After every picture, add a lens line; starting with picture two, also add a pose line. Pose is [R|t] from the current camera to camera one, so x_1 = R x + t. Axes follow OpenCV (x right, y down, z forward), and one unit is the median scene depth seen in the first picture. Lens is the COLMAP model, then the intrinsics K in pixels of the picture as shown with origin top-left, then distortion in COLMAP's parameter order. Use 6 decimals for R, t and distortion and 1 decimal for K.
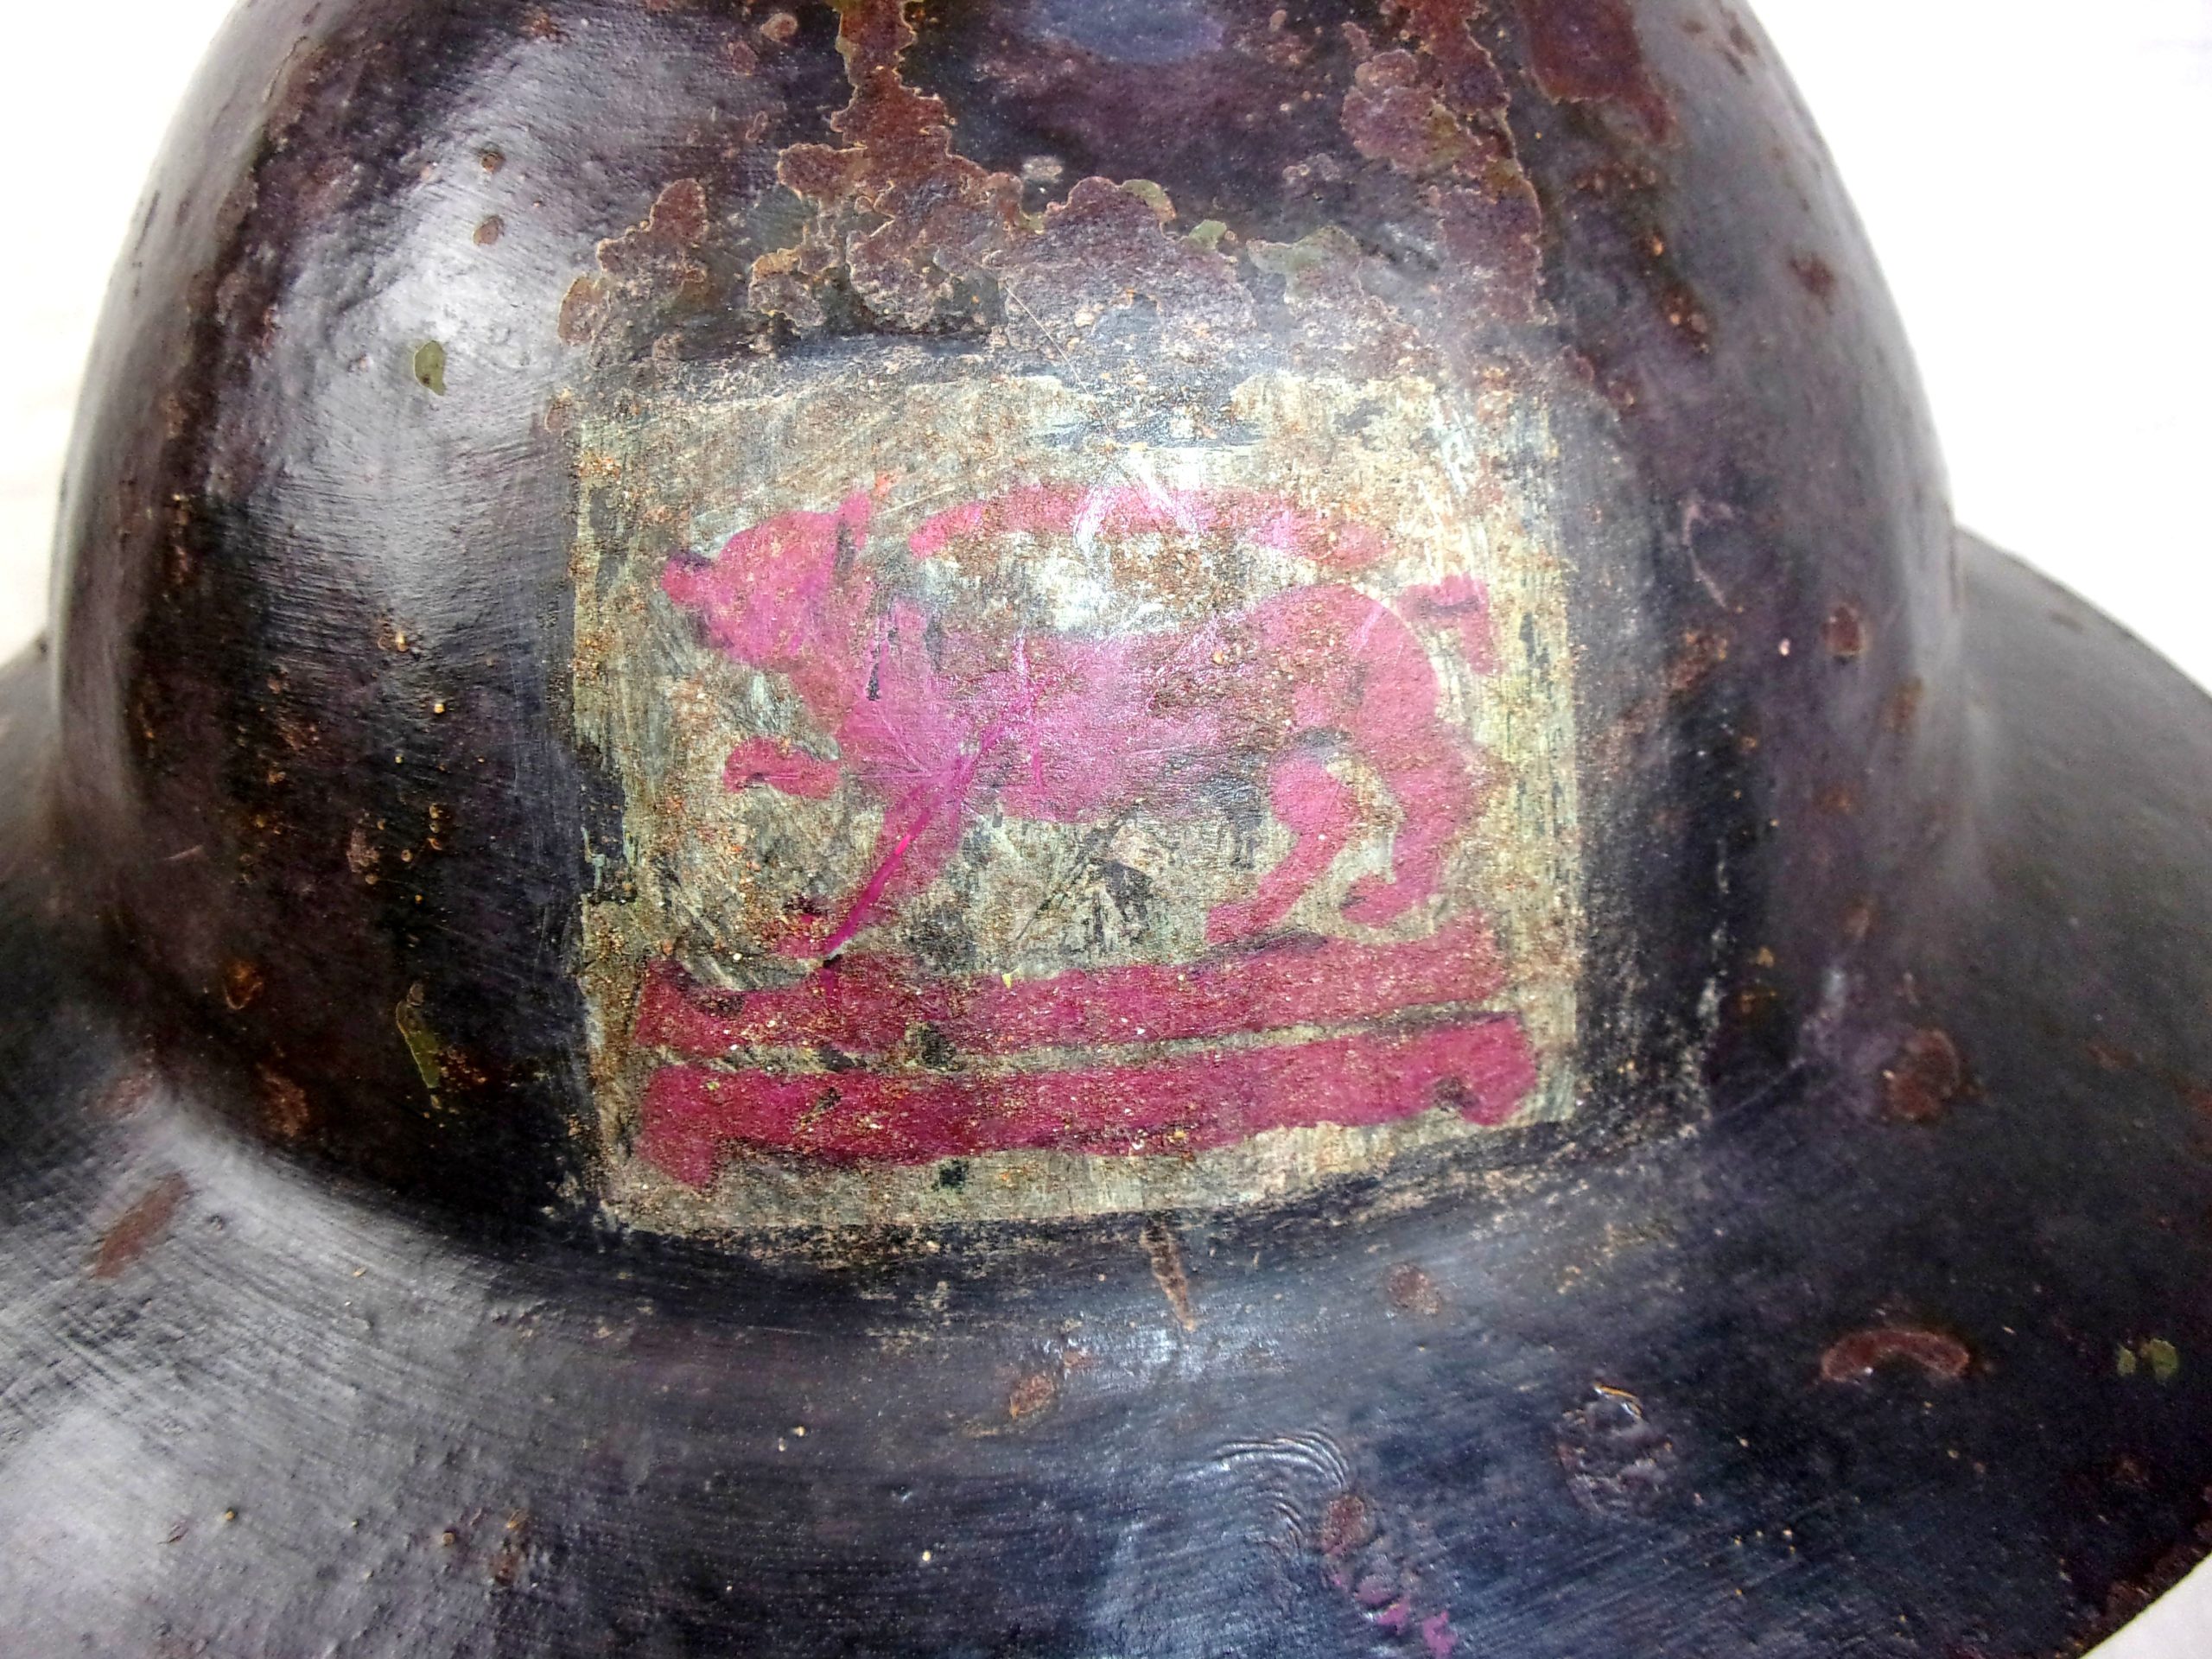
lens RADIAL K [[1671.6, 0, 1100.8], [0, 1671.6, 828.8], [0, 0, 1]] dist [-0.000421, 0.022657]
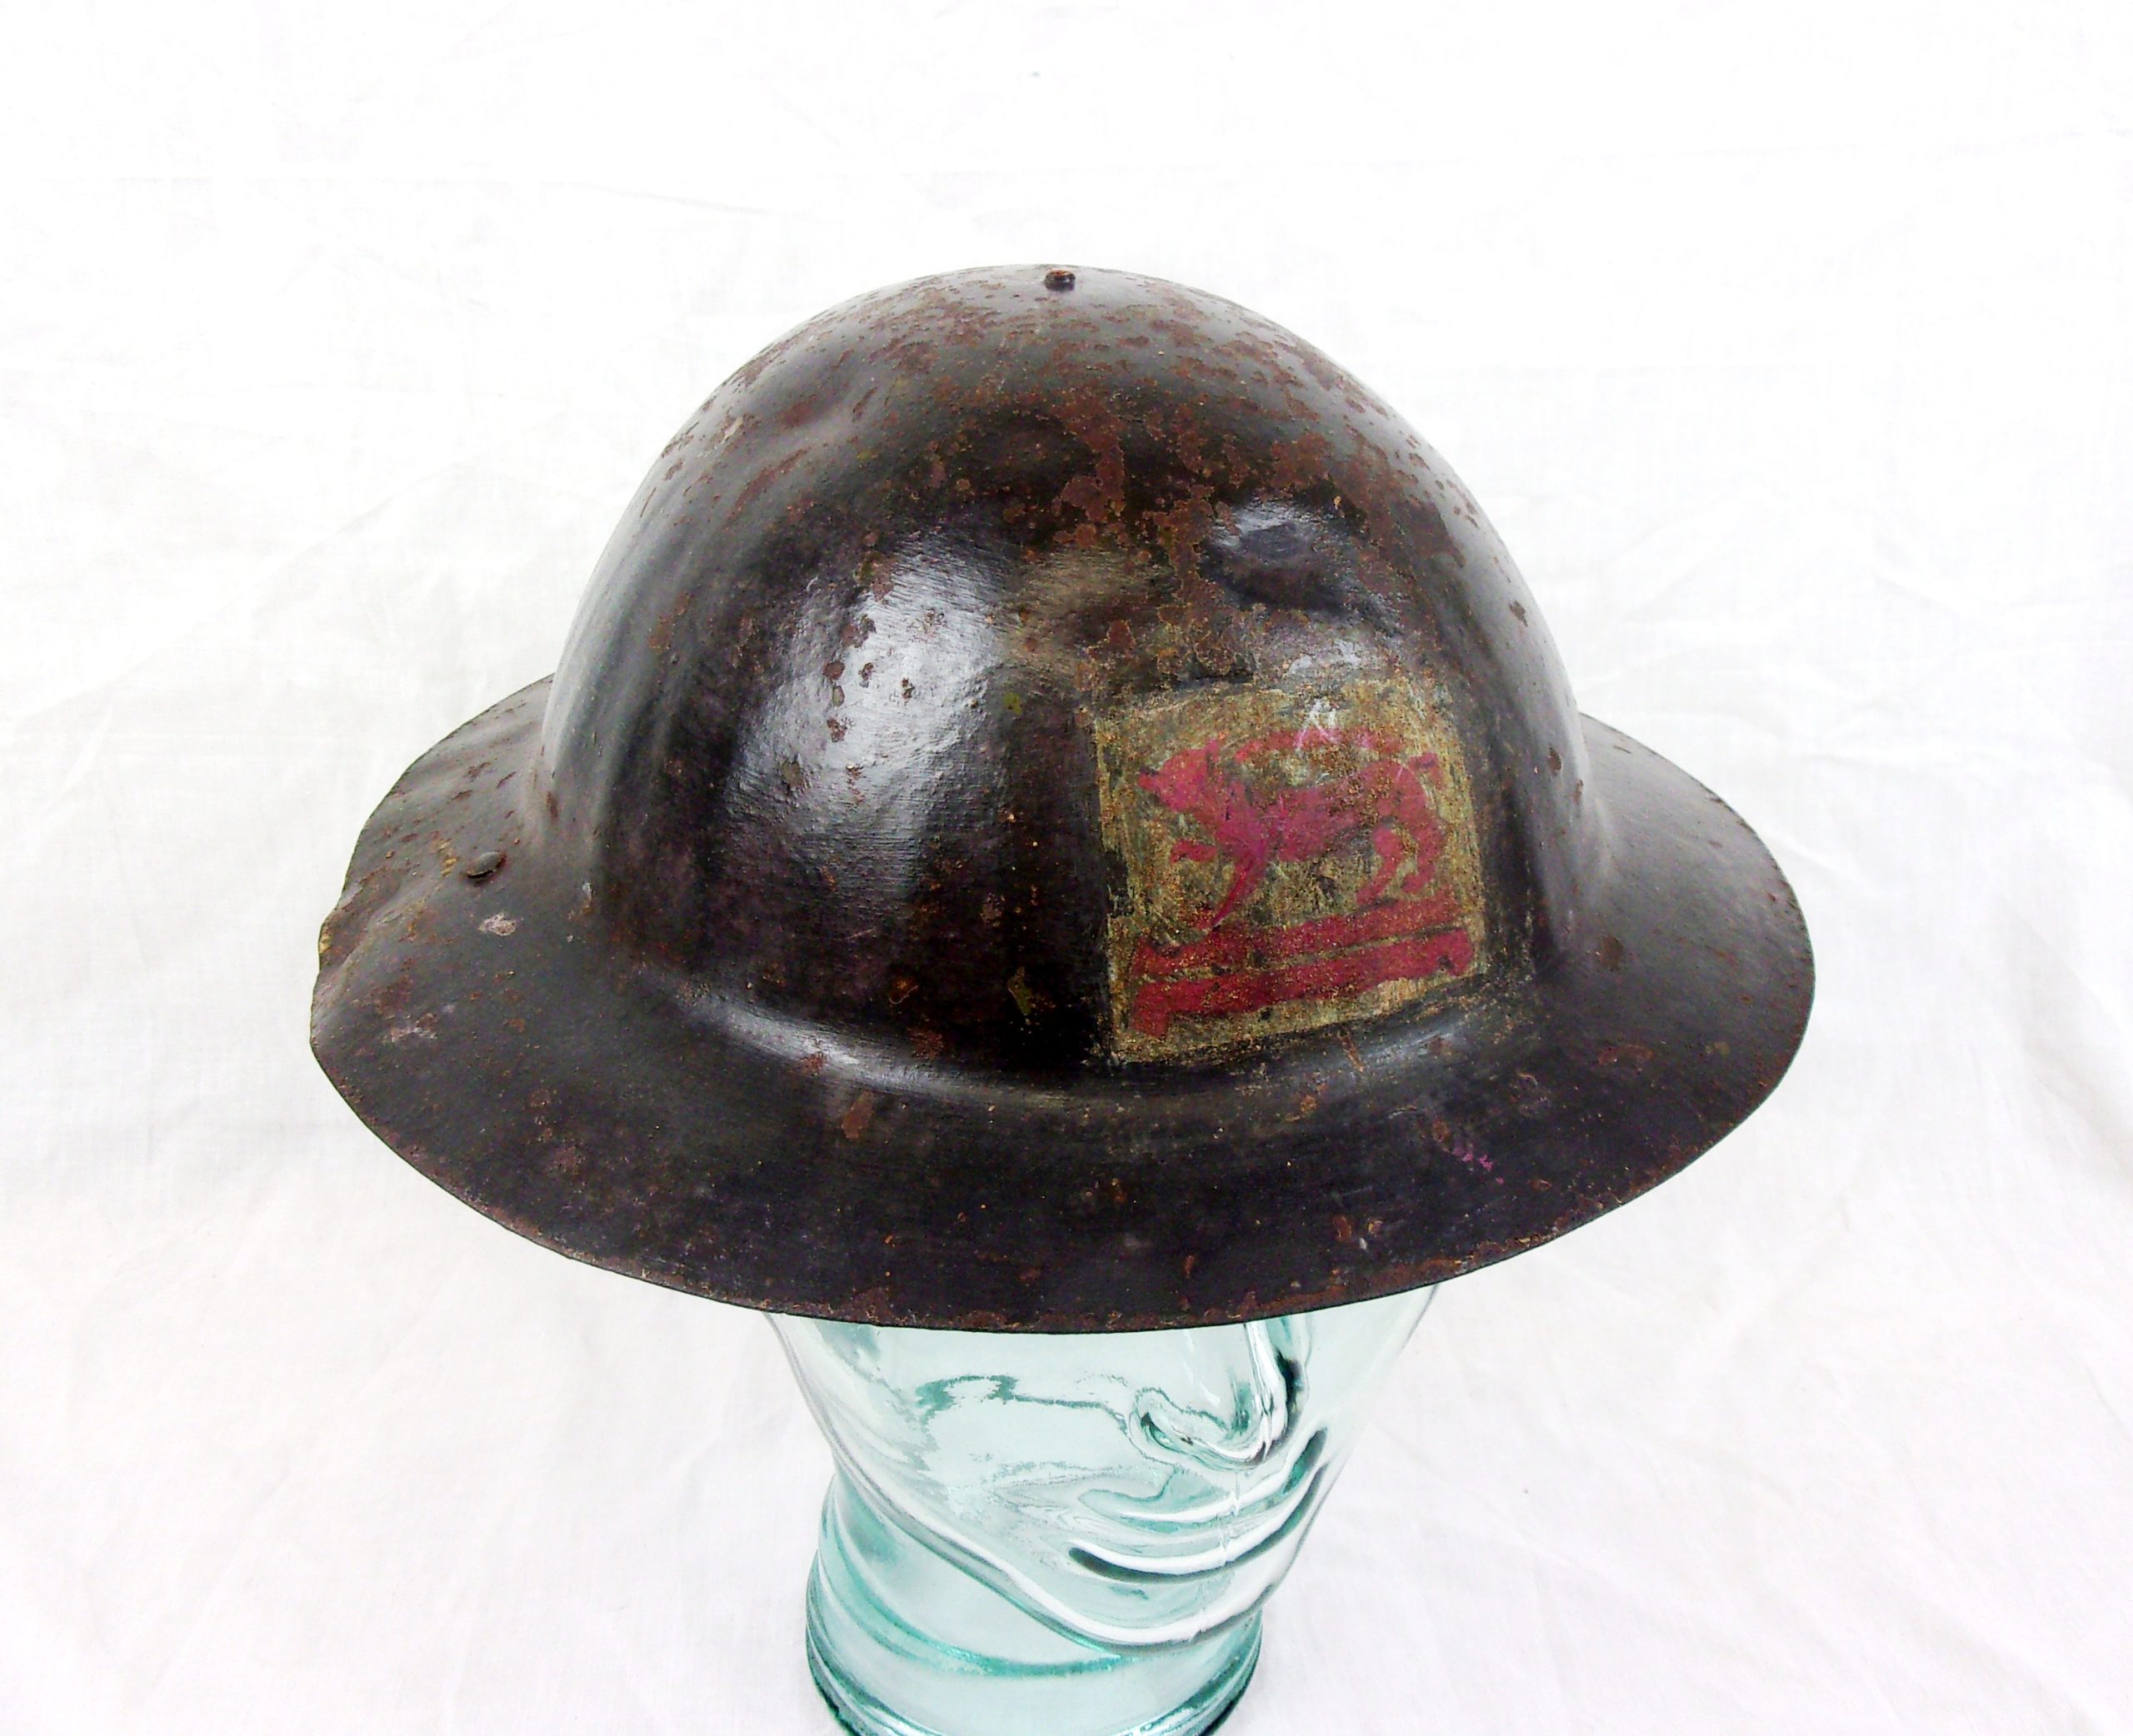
lens RADIAL K [[1911.5, 0, 1064.9], [0, 1911.5, 861.2], [0, 0, 1]] dist [0.117253, -0.010199]
pose [[0.960417, -0.099250, 0.260286, -1.079322], [0.125032, 0.988556, -0.084401, 0.188086], [-0.248931, 0.113604, 0.961835, -1.633024]]
